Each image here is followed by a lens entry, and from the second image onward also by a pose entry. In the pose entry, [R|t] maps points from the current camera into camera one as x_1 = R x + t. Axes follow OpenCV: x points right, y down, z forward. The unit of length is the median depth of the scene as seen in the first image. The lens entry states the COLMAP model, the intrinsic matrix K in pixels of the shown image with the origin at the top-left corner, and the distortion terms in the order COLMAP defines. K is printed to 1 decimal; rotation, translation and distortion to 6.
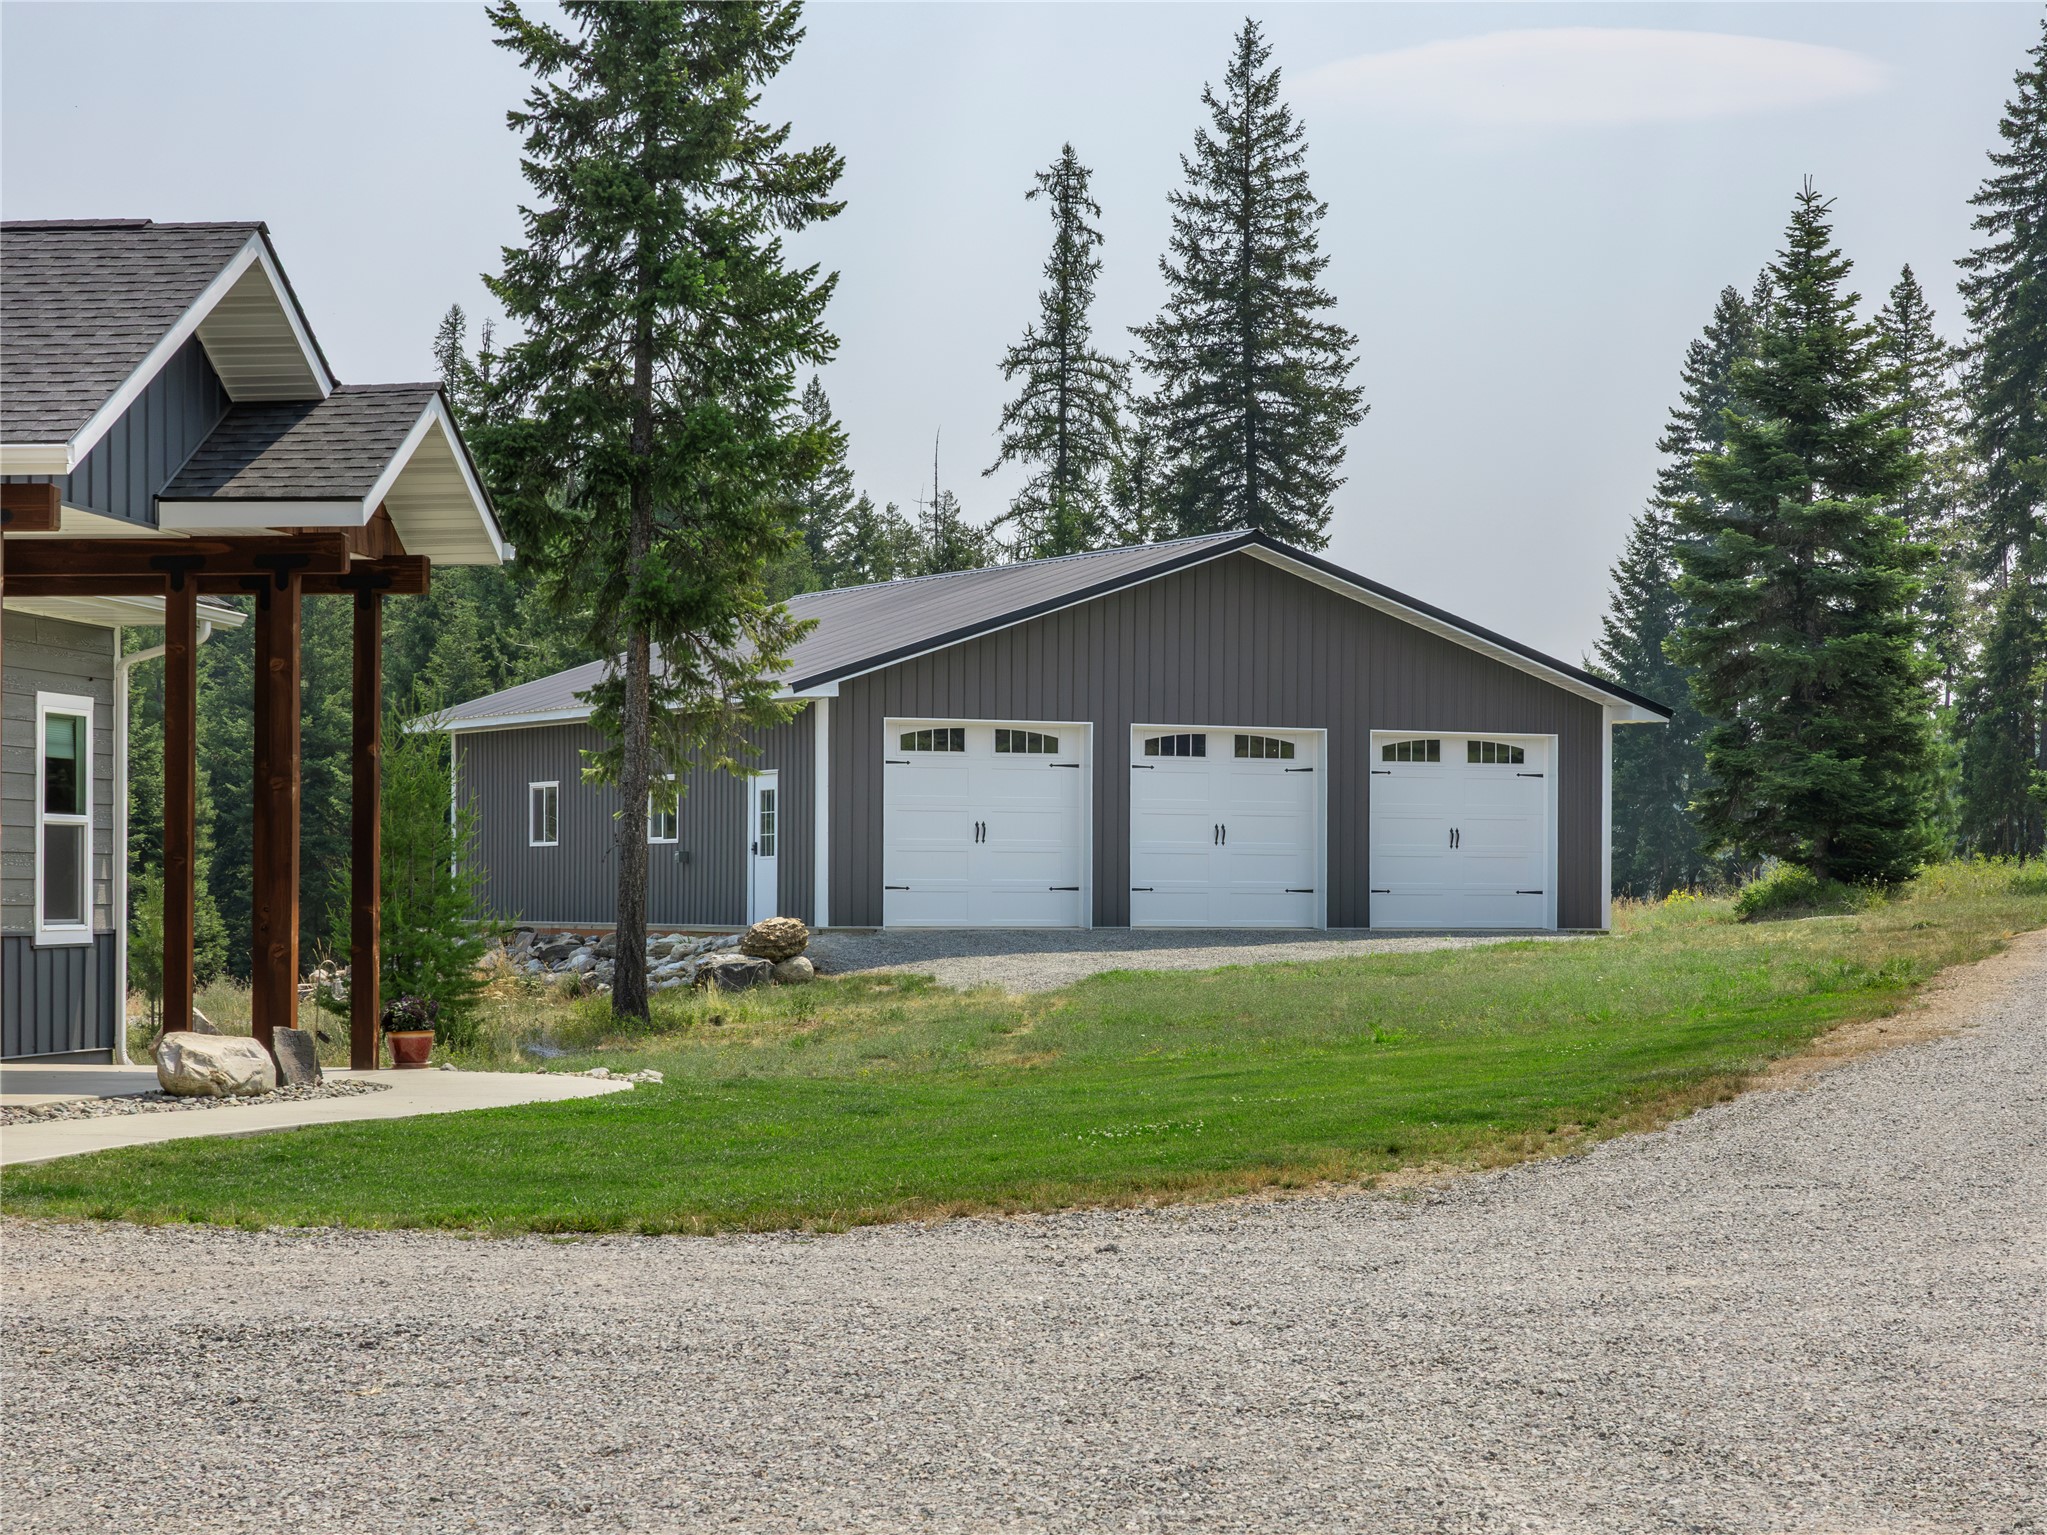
lens RADIAL K [[8101.1, 0, 1023.5], [0, 8101.1, 767.5], [0, 0, 1]] dist [0.116856, 3.117943]
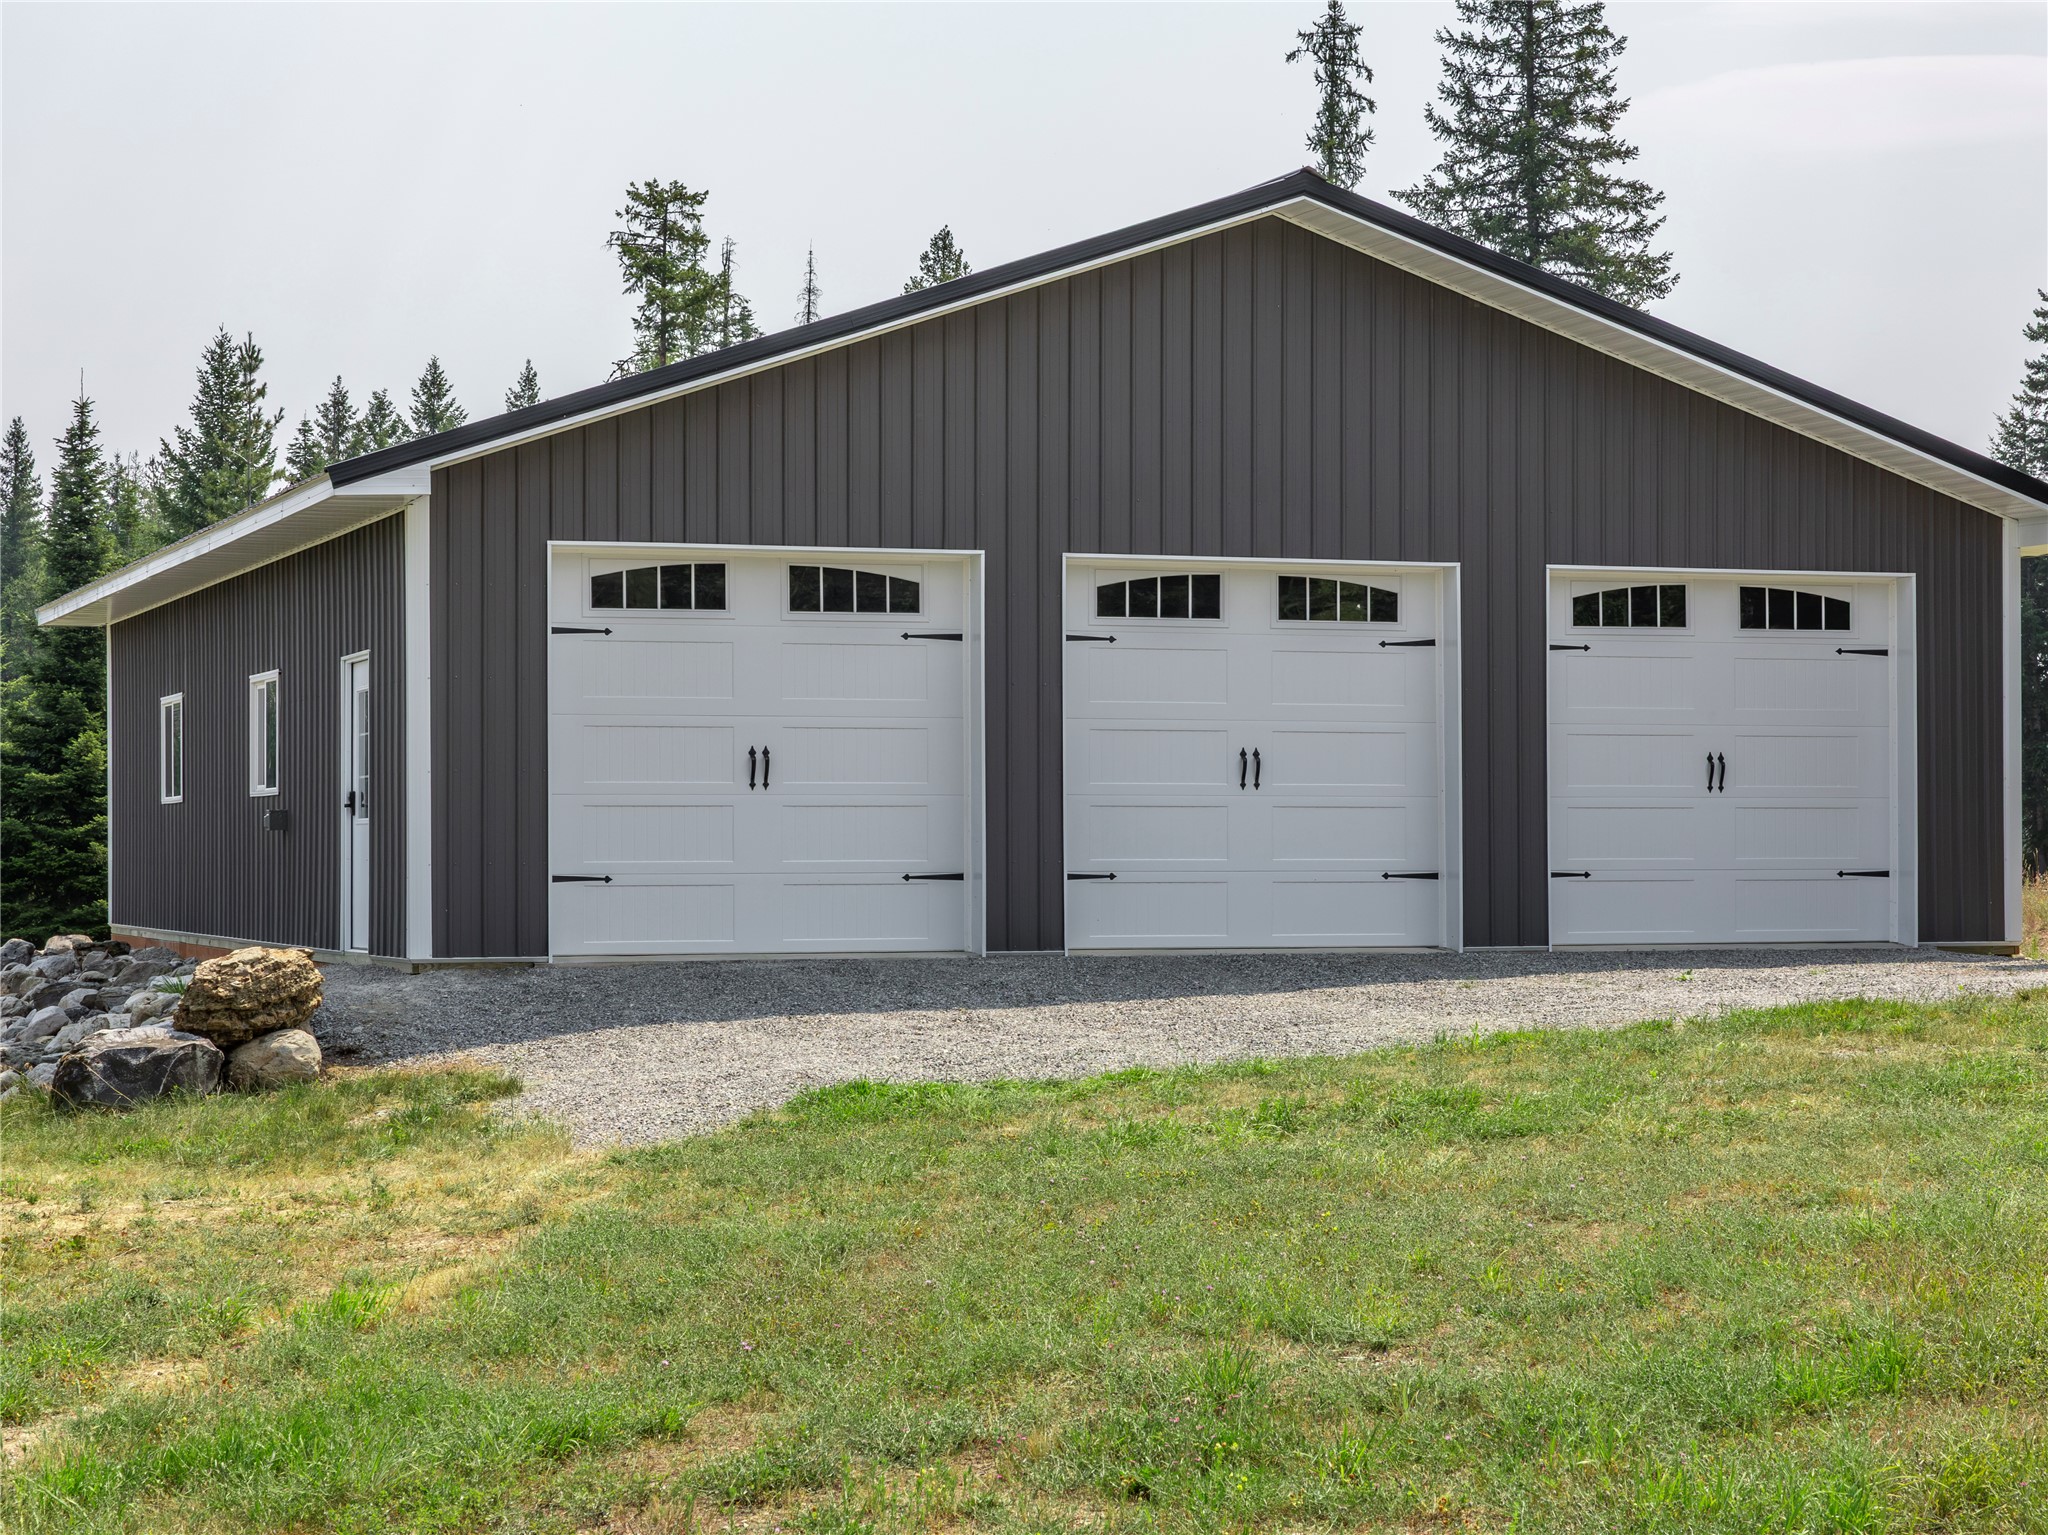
lens RADIAL K [[3971.4, 0, 1024.0], [0, 3971.4, 767.5], [0, 0, 1]] dist [0.077811, -0.079938]
pose [[0.988390, -0.010597, -0.151565, 0.037672], [0.010581, 0.999944, -0.000916, 0.006433], [0.151567, -0.000698, 0.988447, 0.579725]]
